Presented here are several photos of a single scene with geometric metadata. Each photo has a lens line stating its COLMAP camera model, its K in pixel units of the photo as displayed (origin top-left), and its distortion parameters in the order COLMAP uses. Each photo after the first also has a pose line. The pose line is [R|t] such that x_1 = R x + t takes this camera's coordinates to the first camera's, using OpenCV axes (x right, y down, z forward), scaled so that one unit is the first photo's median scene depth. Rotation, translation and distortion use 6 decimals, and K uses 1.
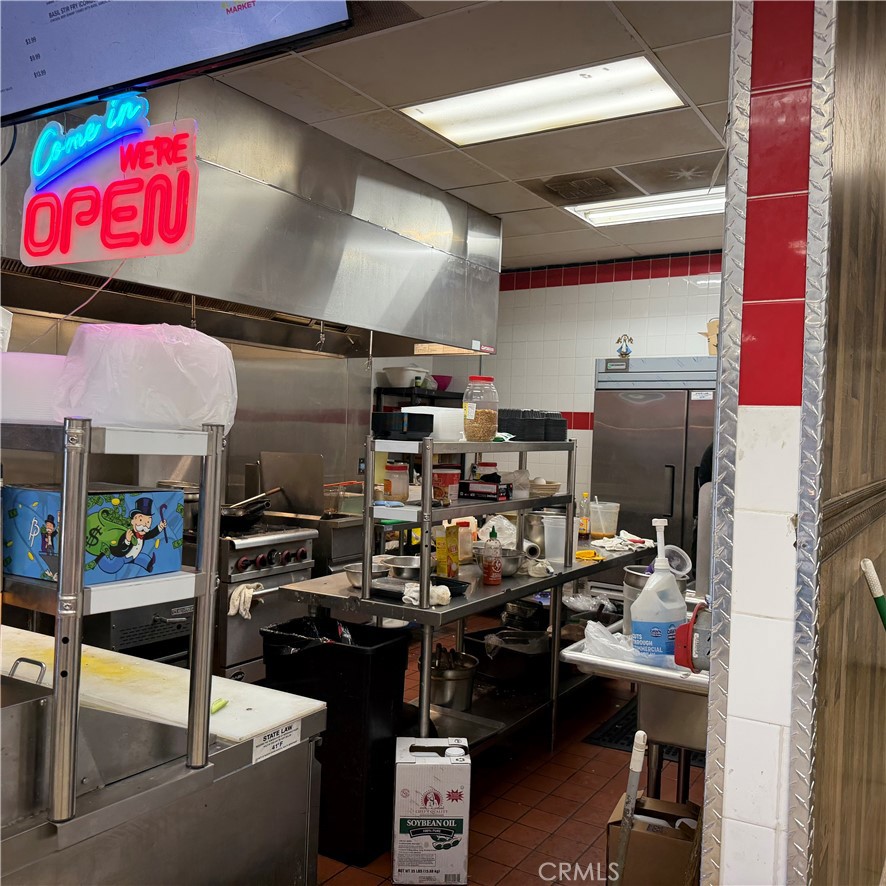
lens RADIAL K [[837.0, 0, 445.6], [0, 837.0, 445.2], [0, 0, 1]] dist [0.141886, 0.000964]
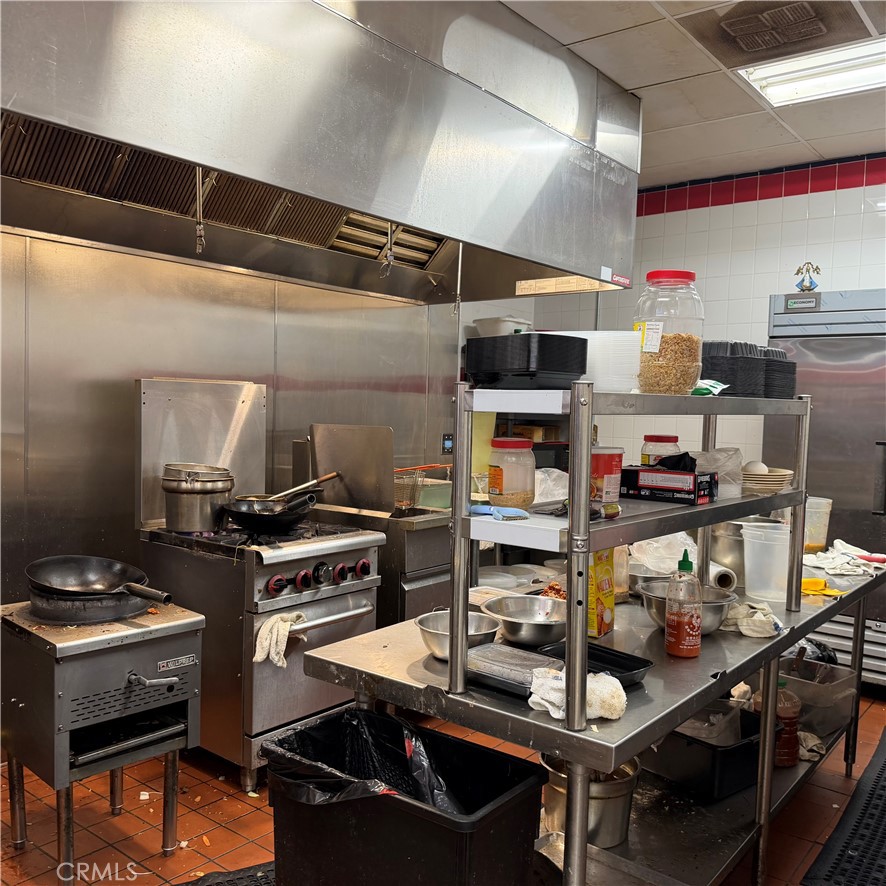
lens RADIAL K [[837.0, 0, 445.6], [0, 837.0, 445.2], [0, 0, 1]] dist [0.141886, 0.000964]
pose [[0.994982, 0.000216, -0.100052, -0.033335], [0.002216, 0.999705, 0.024194, 0.010507], [0.100028, -0.024294, 0.994688, 0.326055]]
